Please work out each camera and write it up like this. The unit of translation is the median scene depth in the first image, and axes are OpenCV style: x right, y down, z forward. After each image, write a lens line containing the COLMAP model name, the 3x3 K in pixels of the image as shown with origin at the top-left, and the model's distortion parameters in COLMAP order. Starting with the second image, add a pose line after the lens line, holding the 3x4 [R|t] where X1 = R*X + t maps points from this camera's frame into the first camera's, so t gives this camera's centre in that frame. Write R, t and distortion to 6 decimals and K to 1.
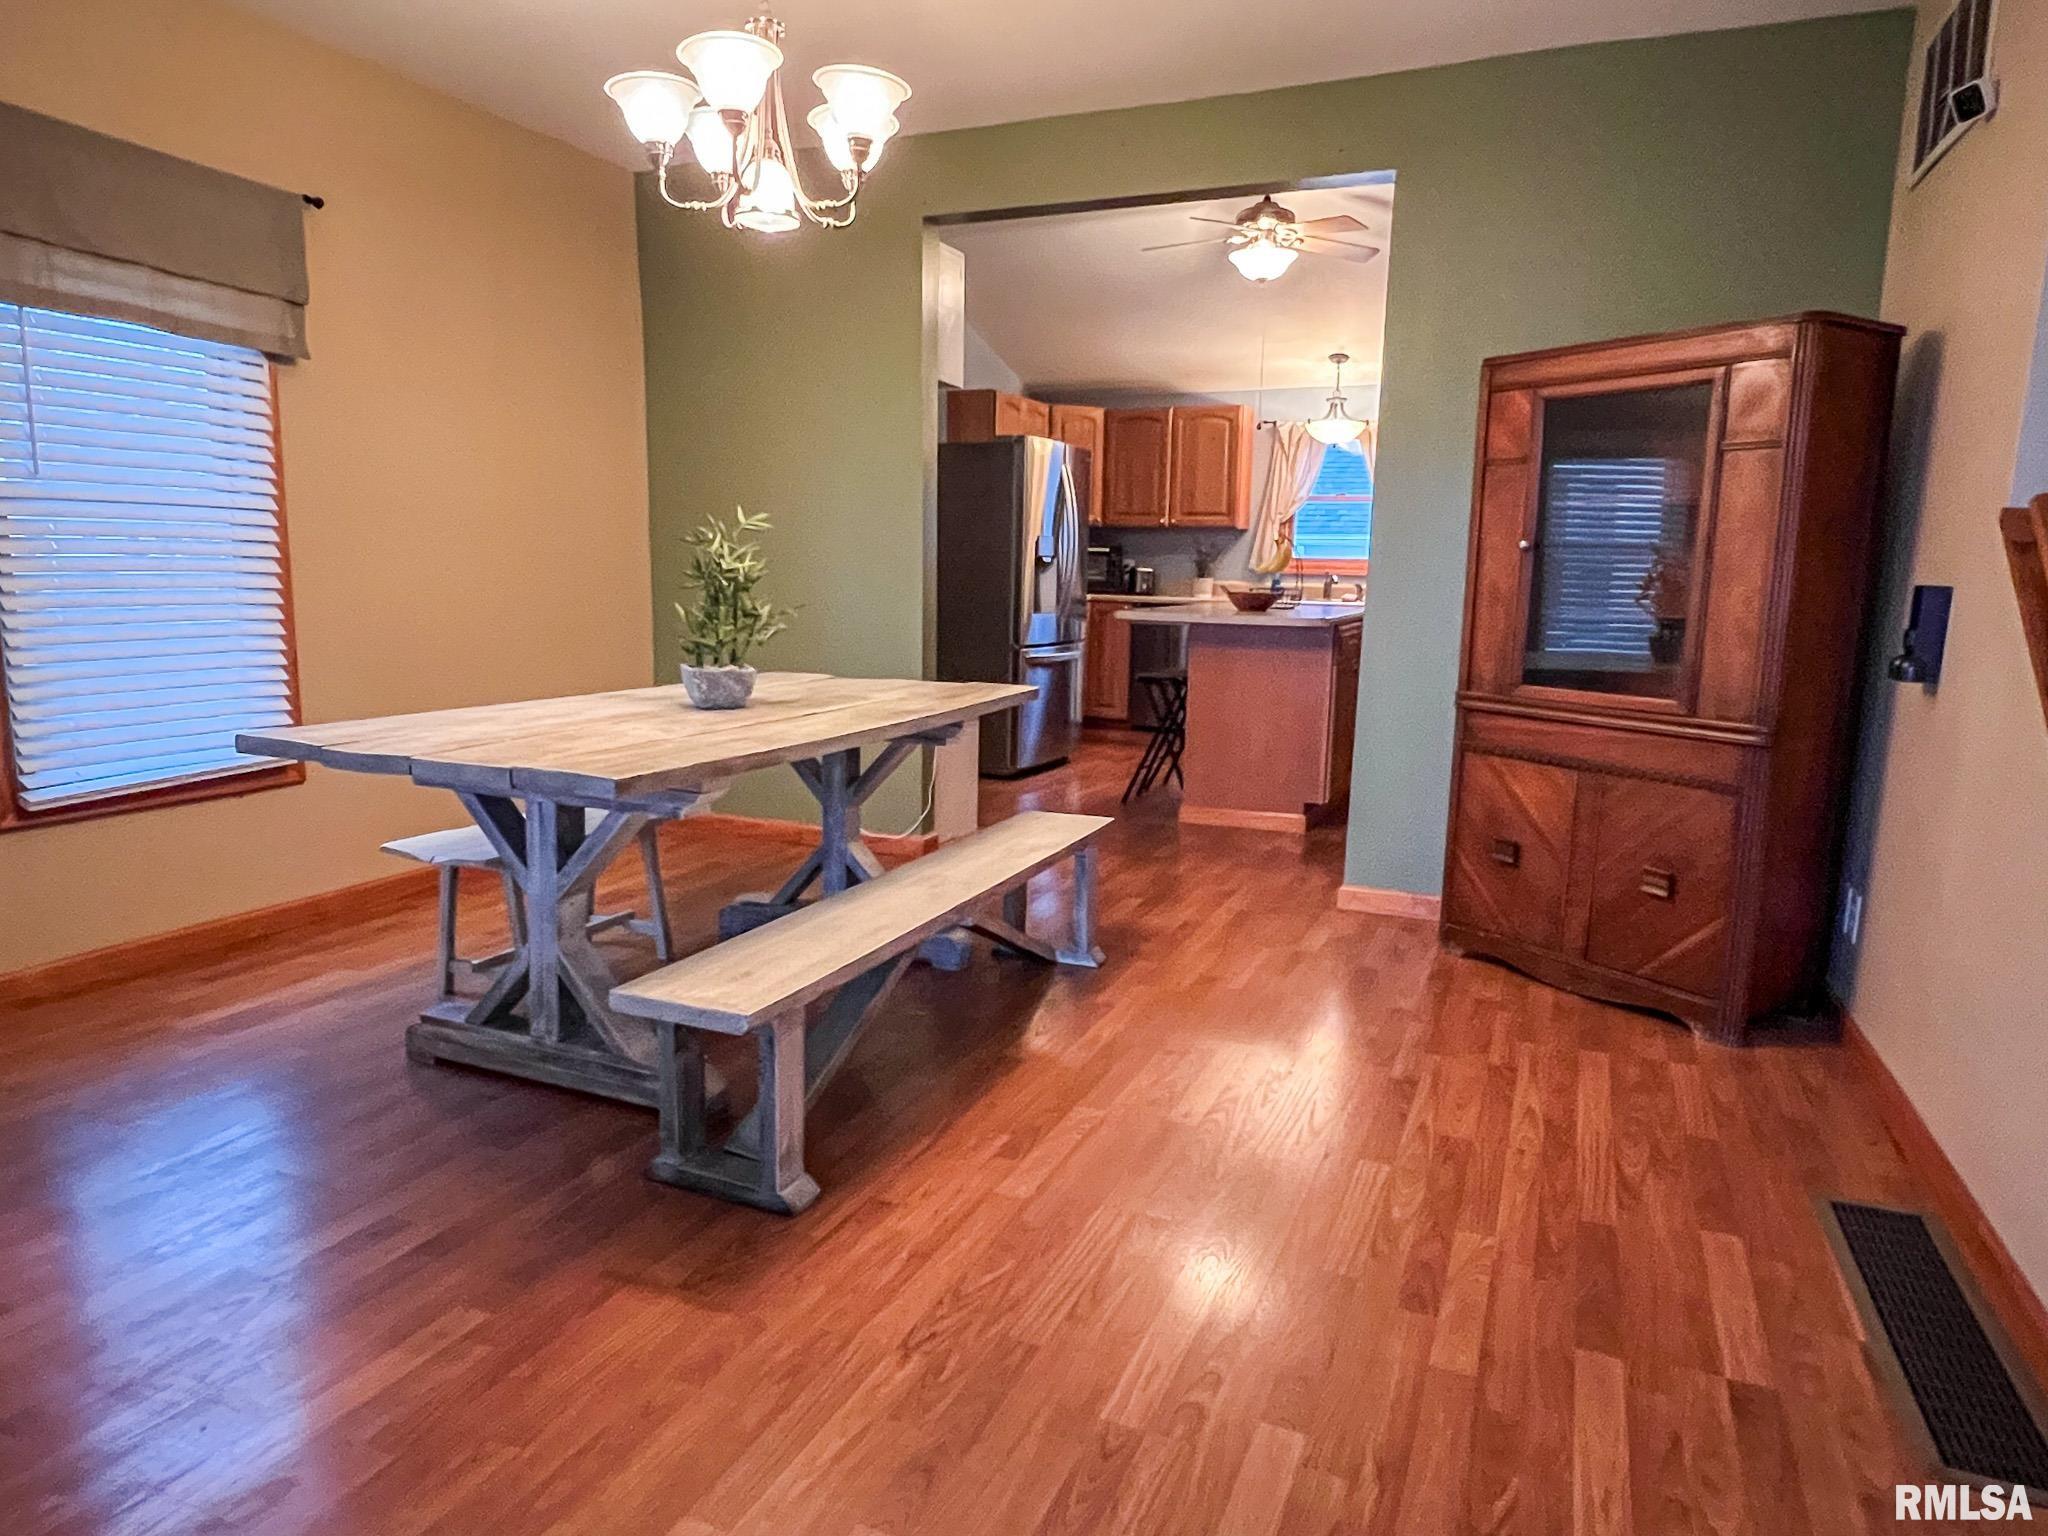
lens RADIAL K [[1253.8, 0, 1024.0], [0, 1253.8, 768.0], [0, 0, 1]] dist [0.000124, 0.000030]
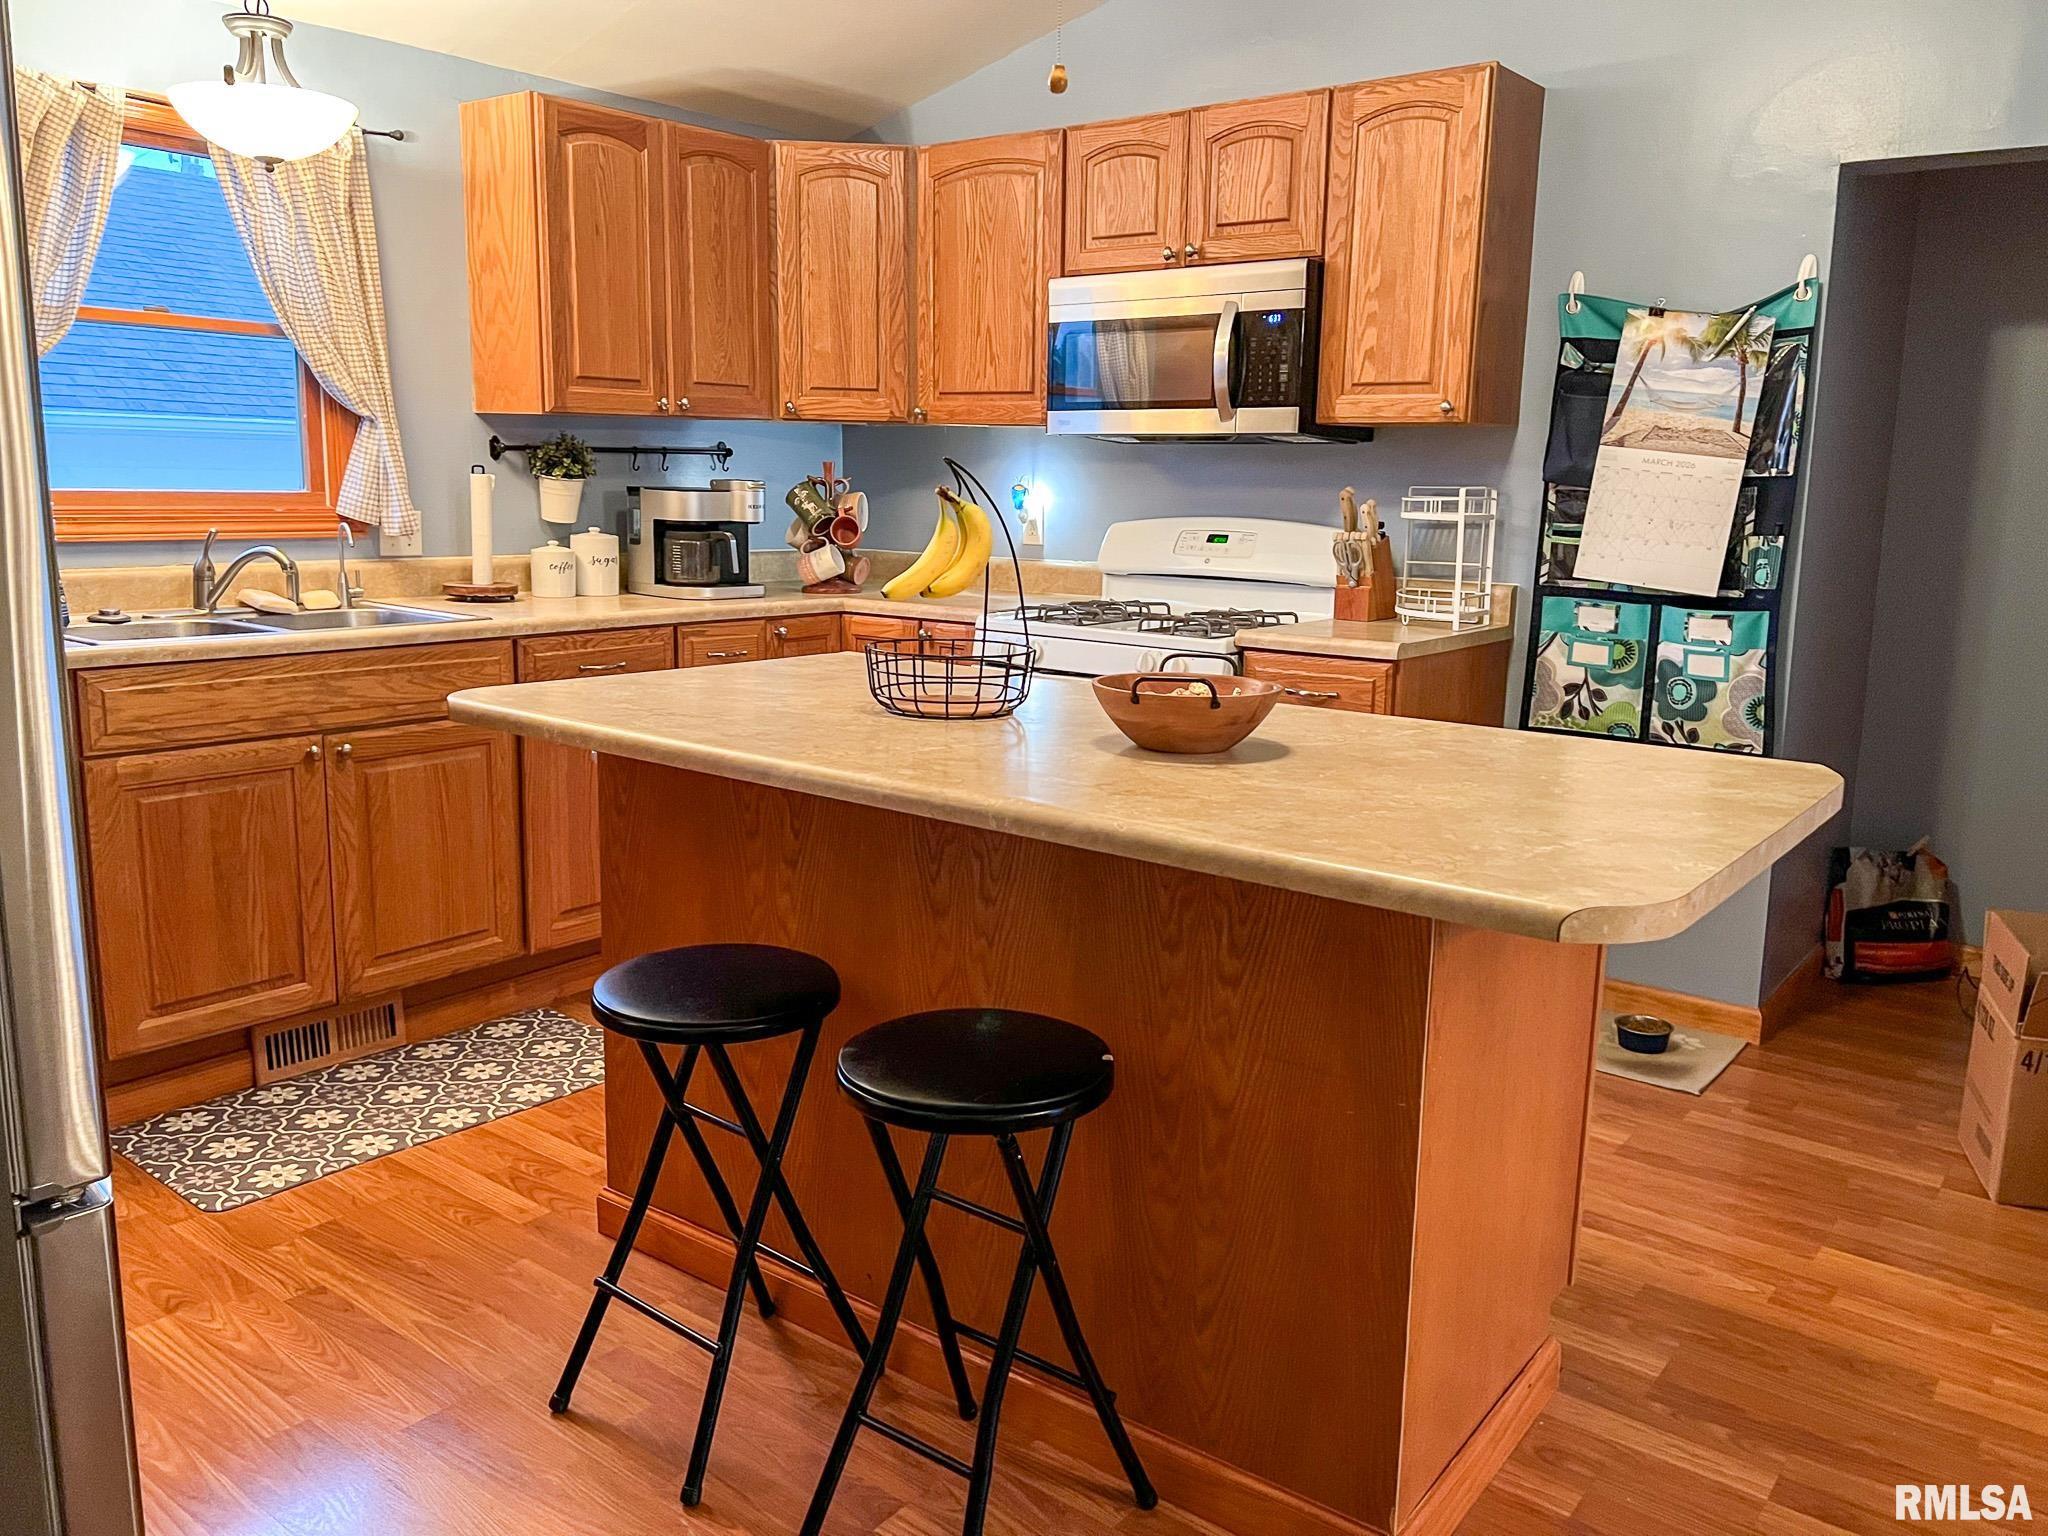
lens RADIAL K [[1545.3, 0, 1024.0], [0, 1545.3, 768.0], [0, 0, 1]] dist [-0.007693, -0.008667]
pose [[0.248153, -0.195939, 0.948698, -0.117294], [0.141886, 0.976121, 0.164490, -0.128634], [-0.958274, 0.093788, 0.270028, 0.659453]]
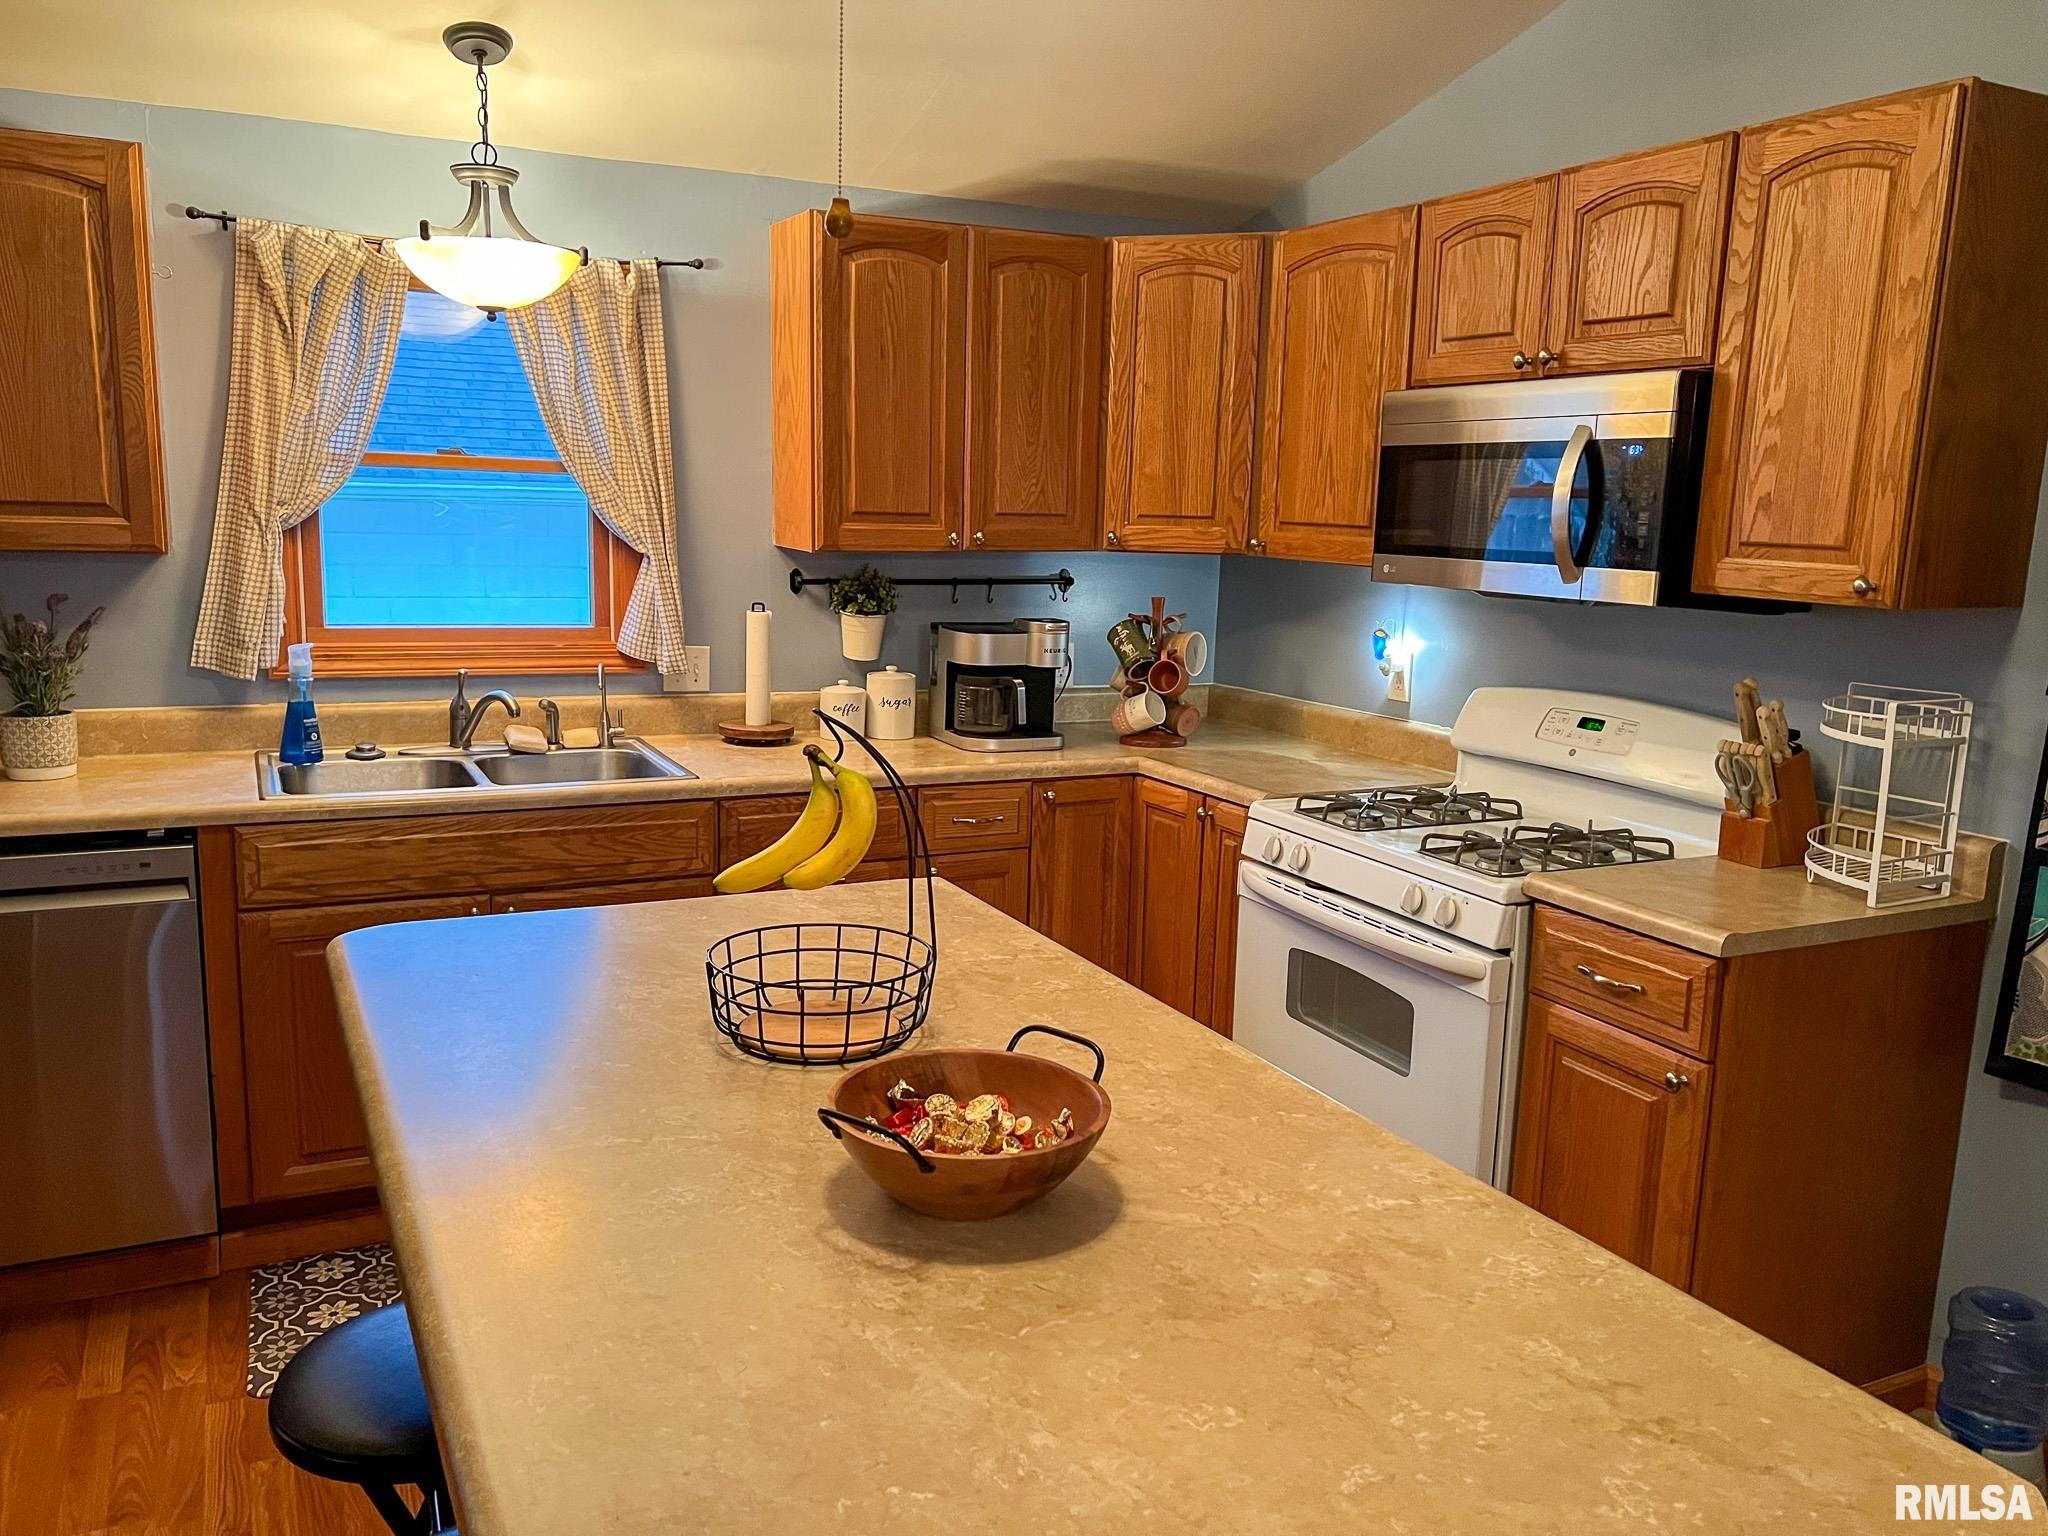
lens RADIAL K [[1541.4, 0, 1024.0], [0, 1541.4, 768.0], [0, 0, 1]] dist [0.077792, -0.107494]
pose [[0.636871, -0.135125, 0.759037, 0.007041], [0.107738, 0.990459, 0.085925, -0.147521], [-0.763405, 0.027054, 0.645353, 0.585875]]
